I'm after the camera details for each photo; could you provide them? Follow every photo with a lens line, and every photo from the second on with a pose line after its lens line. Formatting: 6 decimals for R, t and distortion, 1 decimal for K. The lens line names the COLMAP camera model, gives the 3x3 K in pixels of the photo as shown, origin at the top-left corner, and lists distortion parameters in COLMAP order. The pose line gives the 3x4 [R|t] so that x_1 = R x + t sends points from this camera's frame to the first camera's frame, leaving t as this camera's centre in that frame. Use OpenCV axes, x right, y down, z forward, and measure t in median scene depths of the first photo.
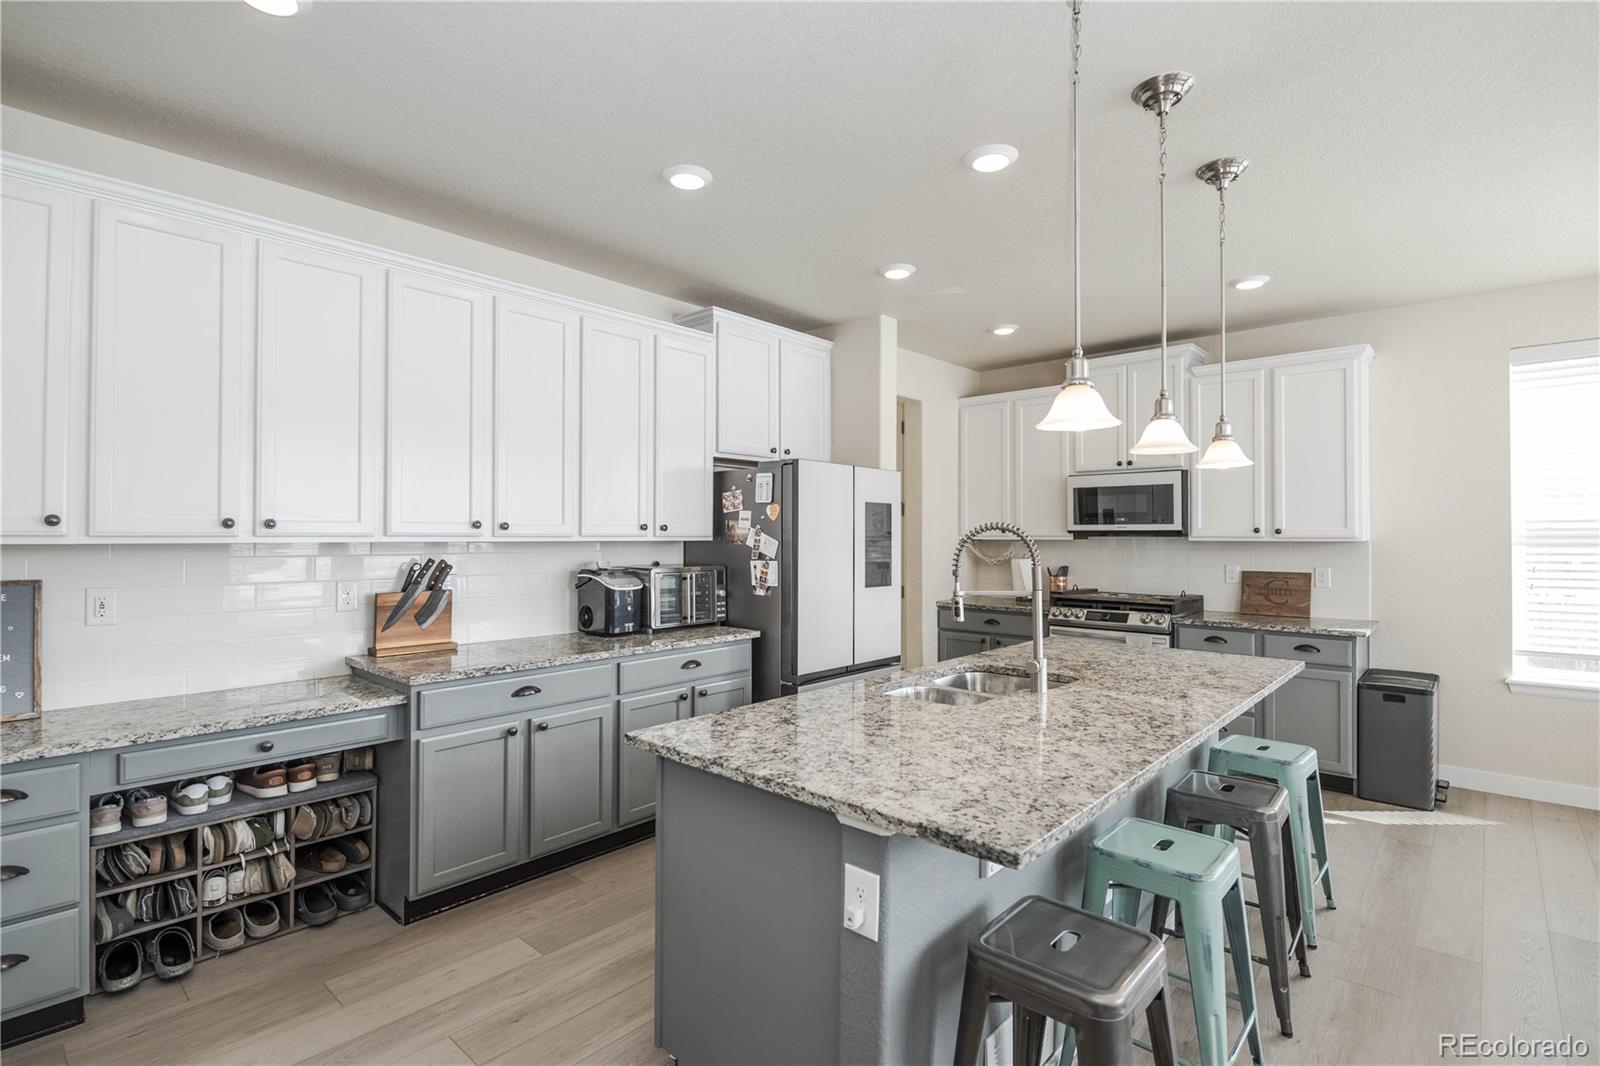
lens RADIAL K [[770.2, 0, 808.8], [0, 770.2, 524.7], [0, 0, 1]] dist [0.002931, -0.004128]
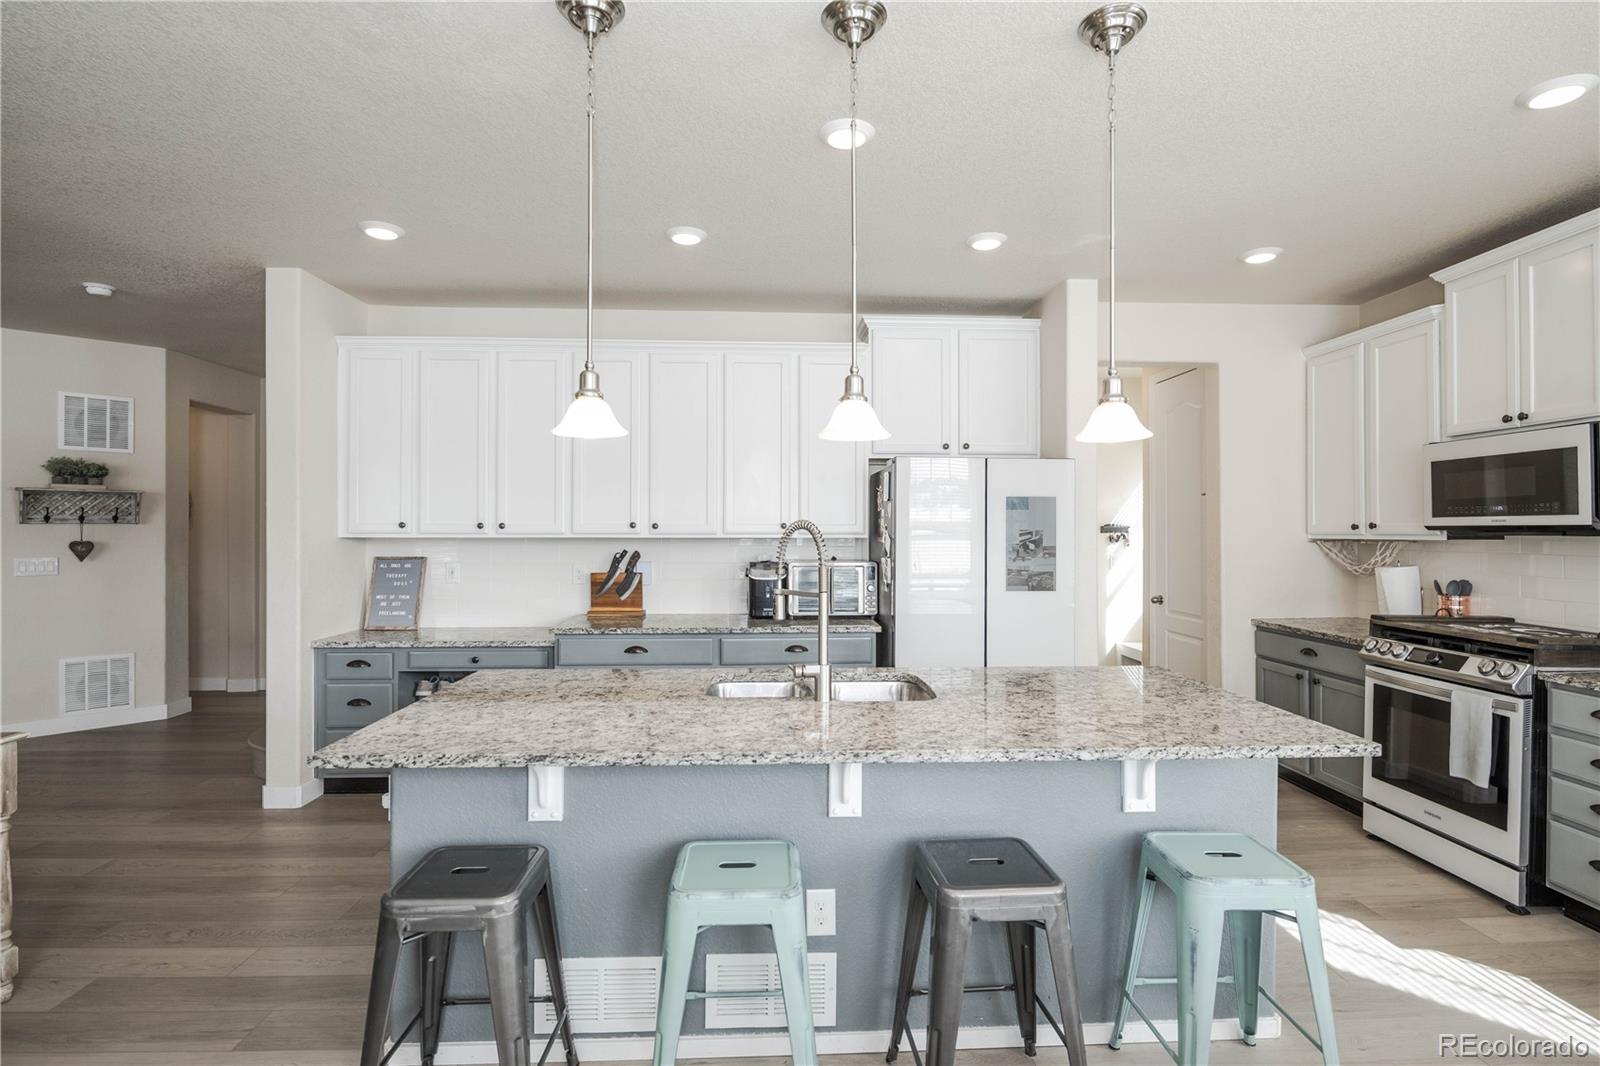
lens RADIAL K [[770.2, 0, 809.9], [0, 770.2, 535.7], [0, 0, 1]] dist [0.002931, -0.004128]
pose [[0.704744, 0.002167, -0.709458, 0.499642], [0.008373, 0.999900, 0.011371, 0.003949], [0.709412, -0.013954, 0.704656, 0.176845]]
